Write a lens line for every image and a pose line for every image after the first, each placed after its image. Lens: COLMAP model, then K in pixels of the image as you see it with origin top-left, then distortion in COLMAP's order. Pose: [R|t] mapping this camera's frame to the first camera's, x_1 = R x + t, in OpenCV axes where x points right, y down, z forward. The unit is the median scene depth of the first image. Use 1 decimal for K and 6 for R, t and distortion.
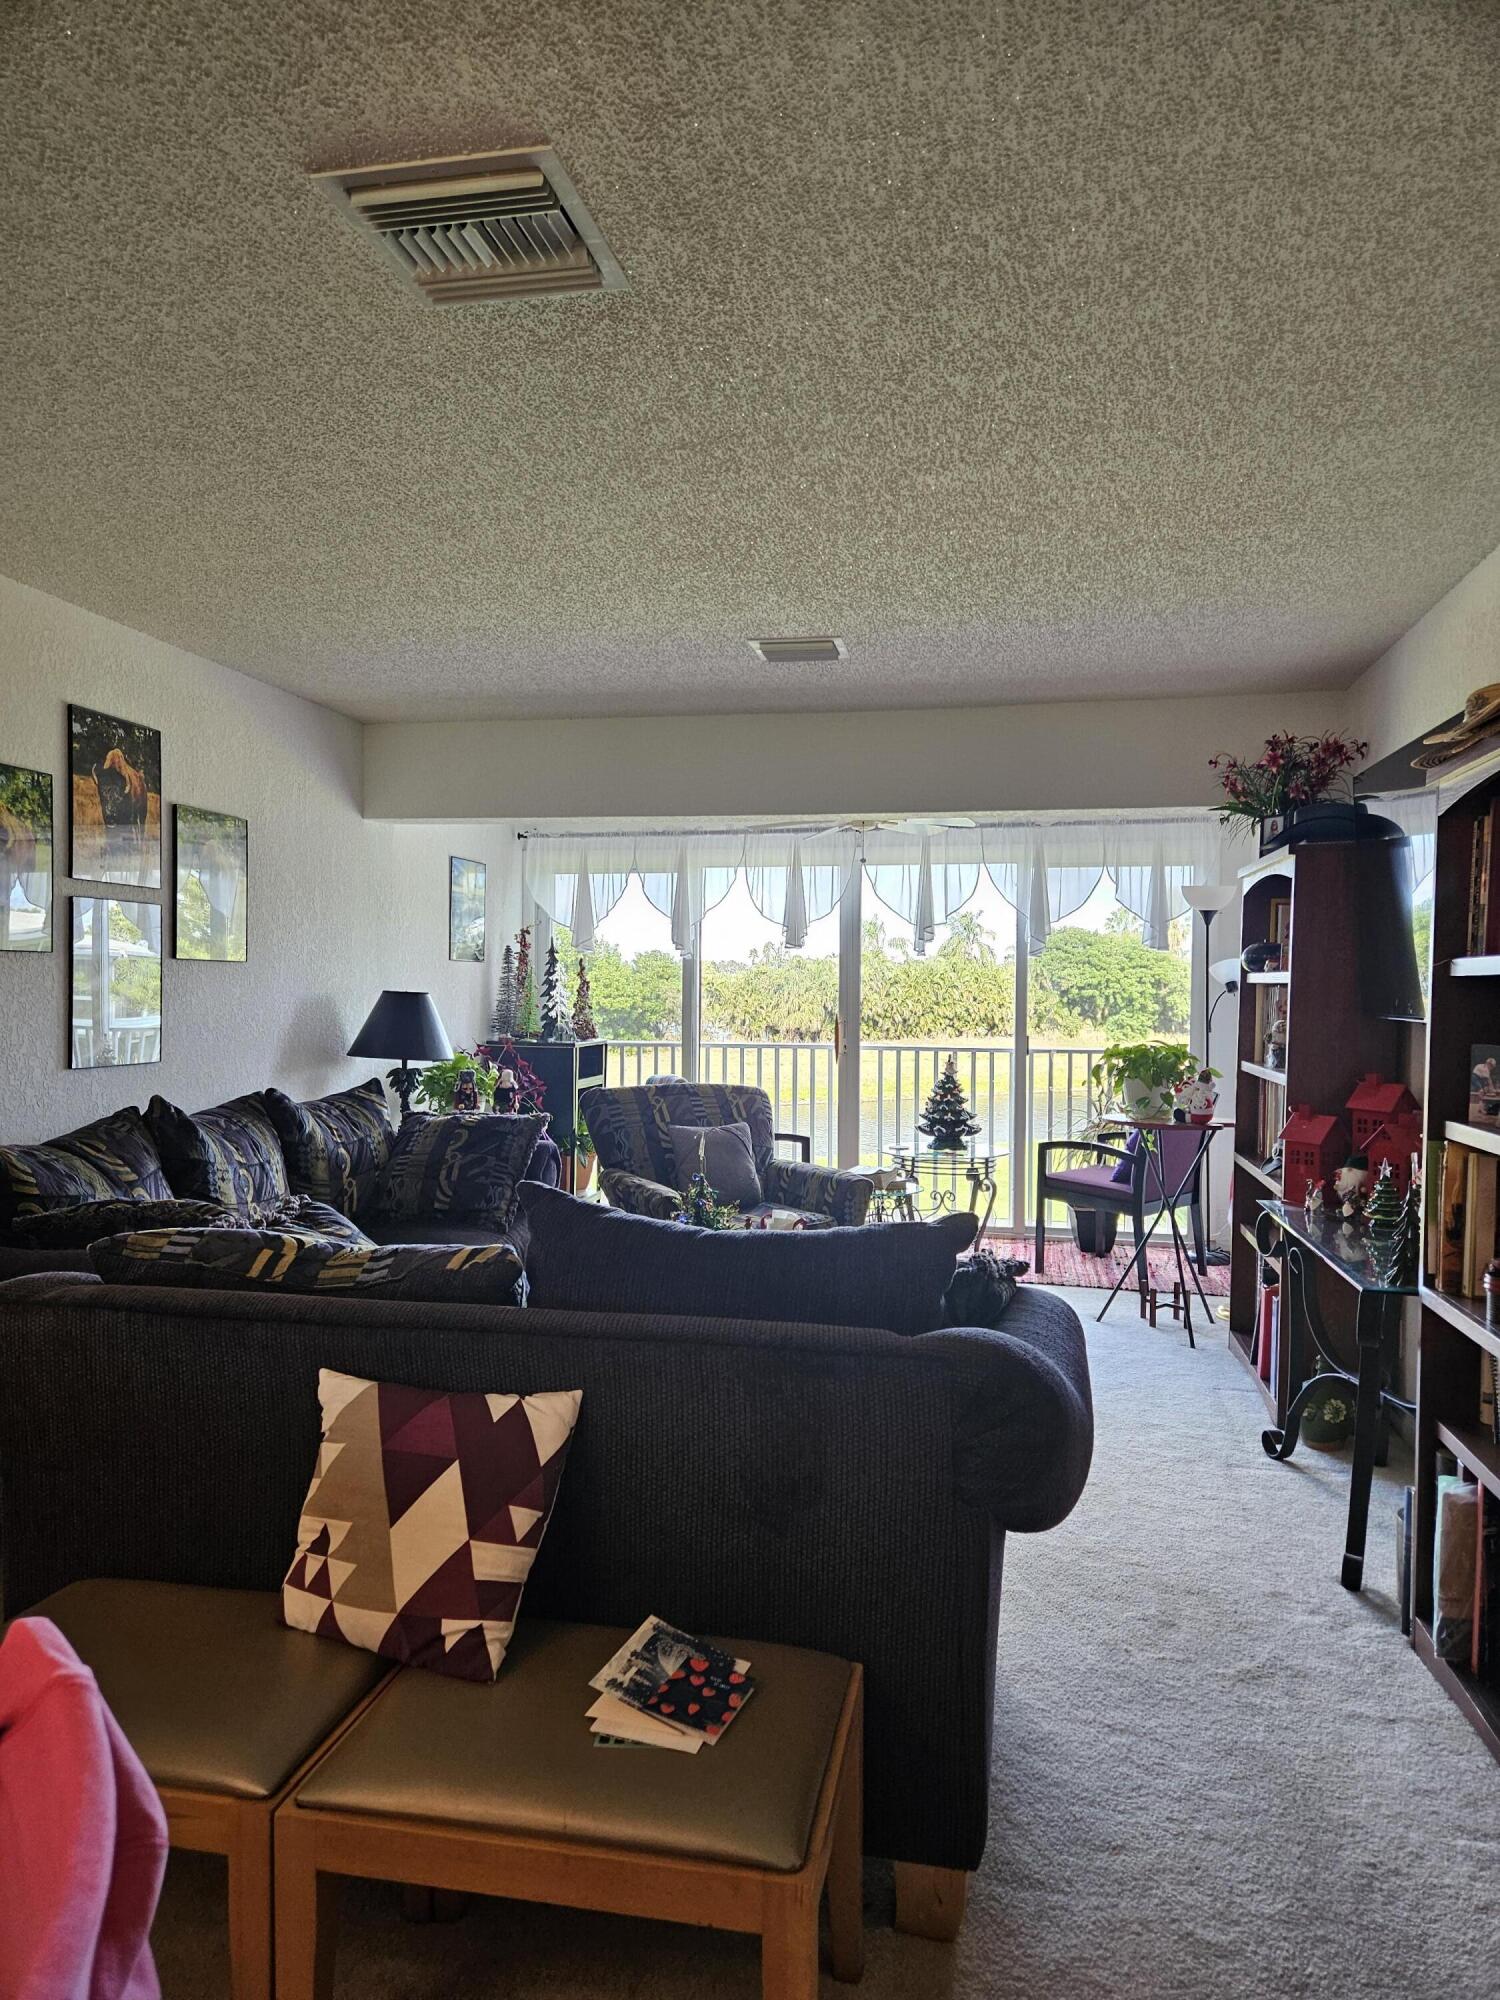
lens RADIAL K [[1330.0, 0, 765.1], [0, 1330.0, 1009.2], [0, 0, 1]] dist [0.061940, -0.054242]
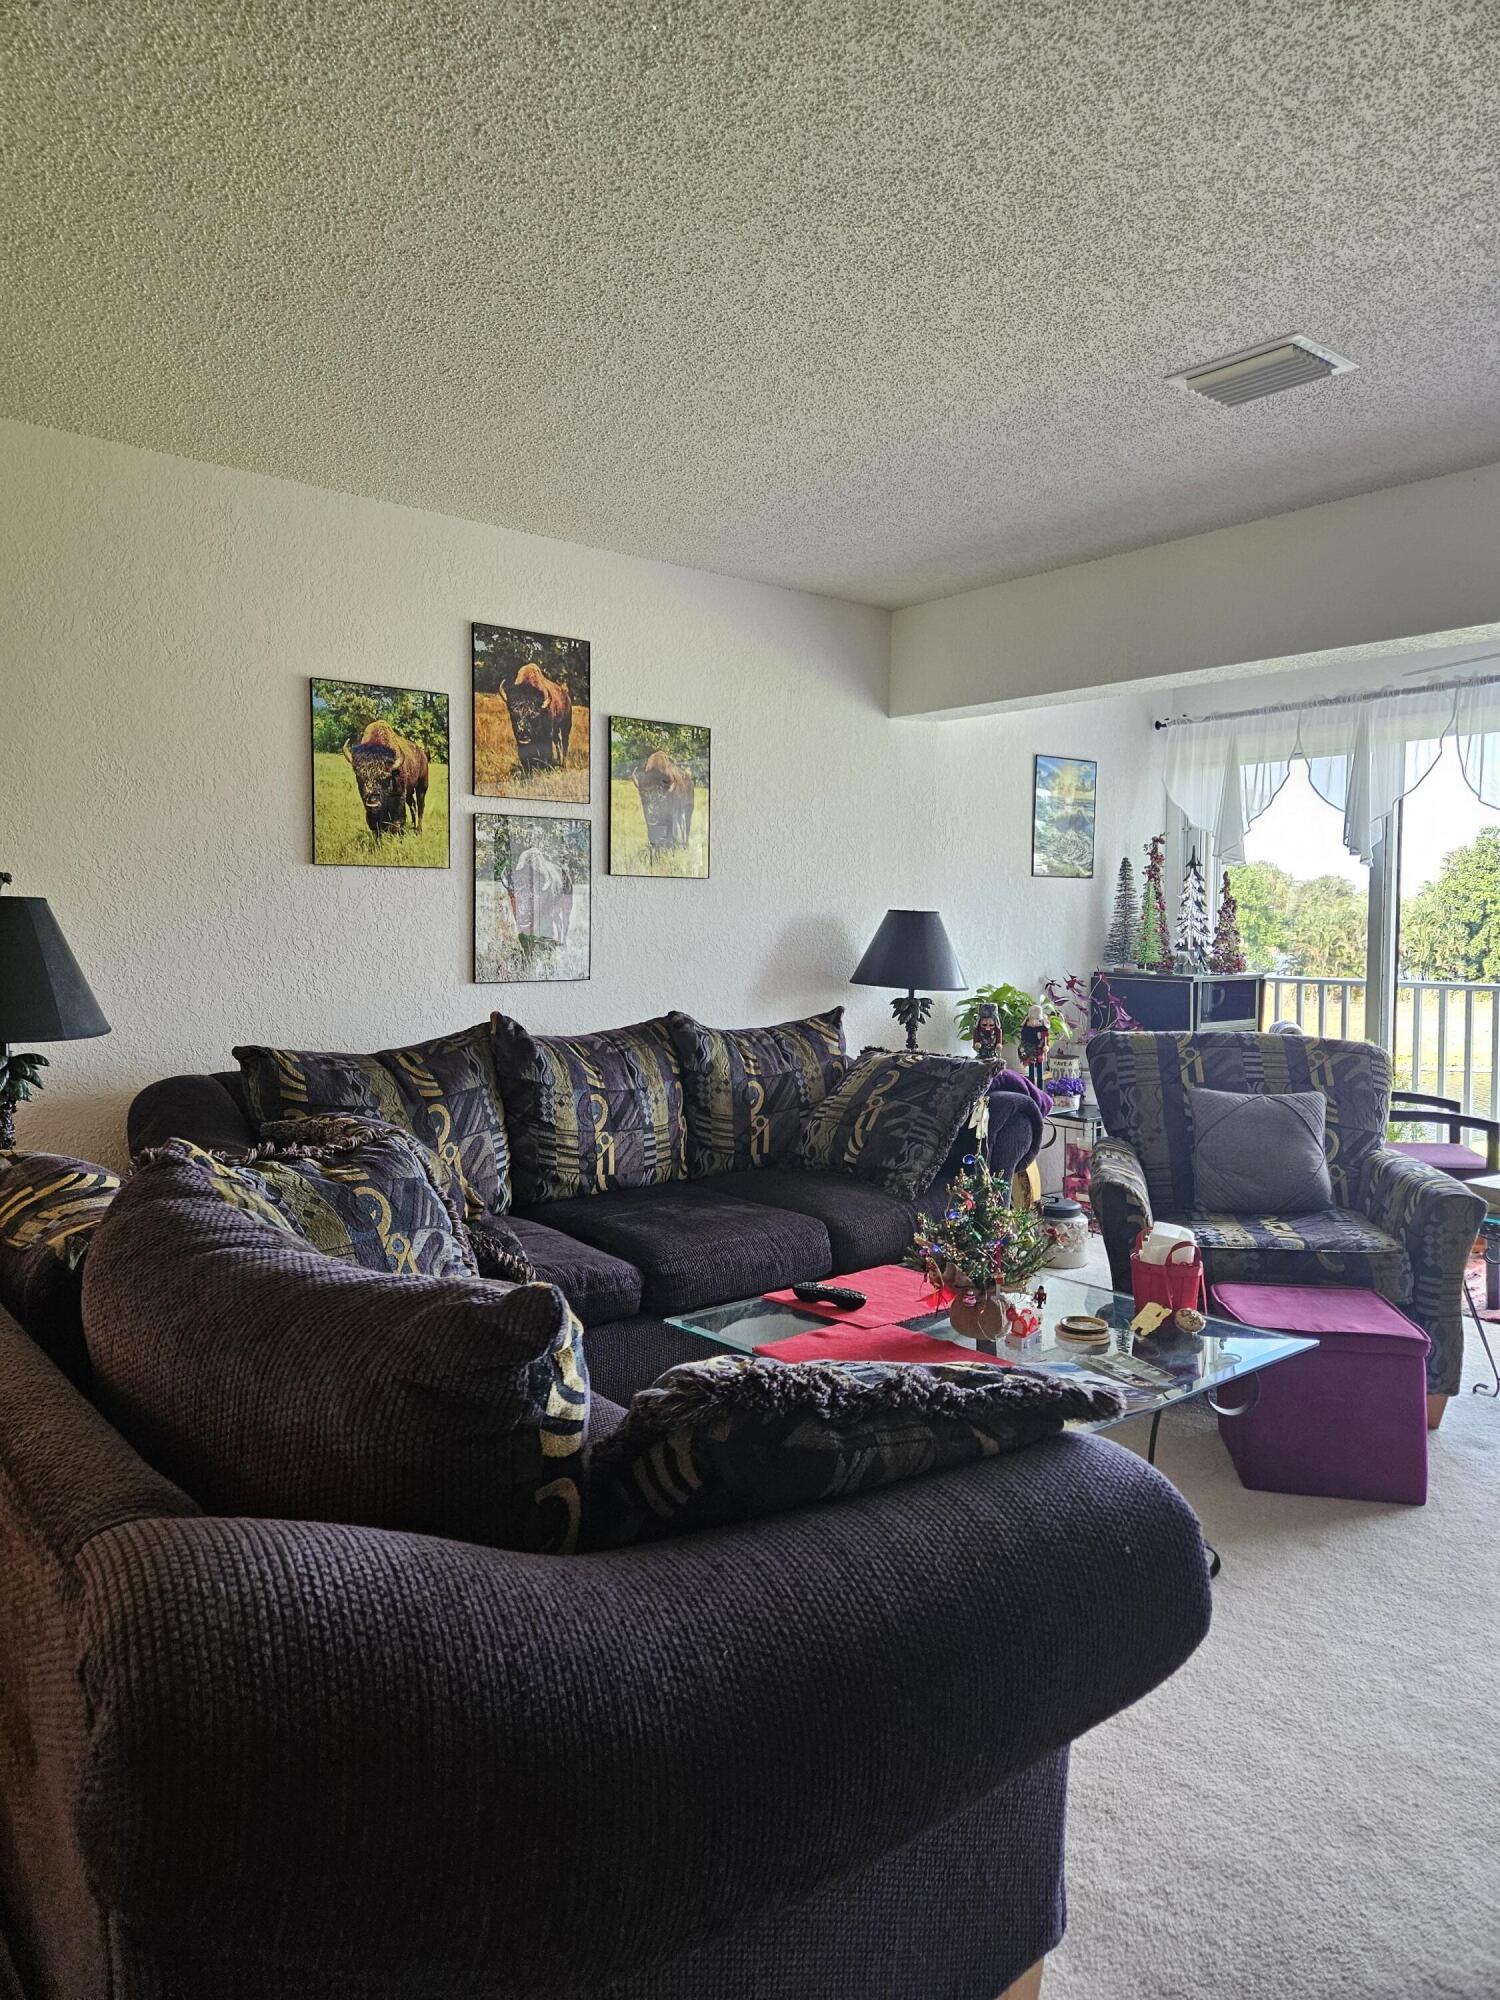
lens RADIAL K [[1330.0, 0, 757.3], [0, 1330.0, 981.2], [0, 0, 1]] dist [0.061940, -0.054242]
pose [[0.758690, 0.025941, -0.650936, 0.227331], [-0.008800, 0.999524, 0.029577, 0.008223], [0.651393, -0.016711, 0.758557, 0.275363]]
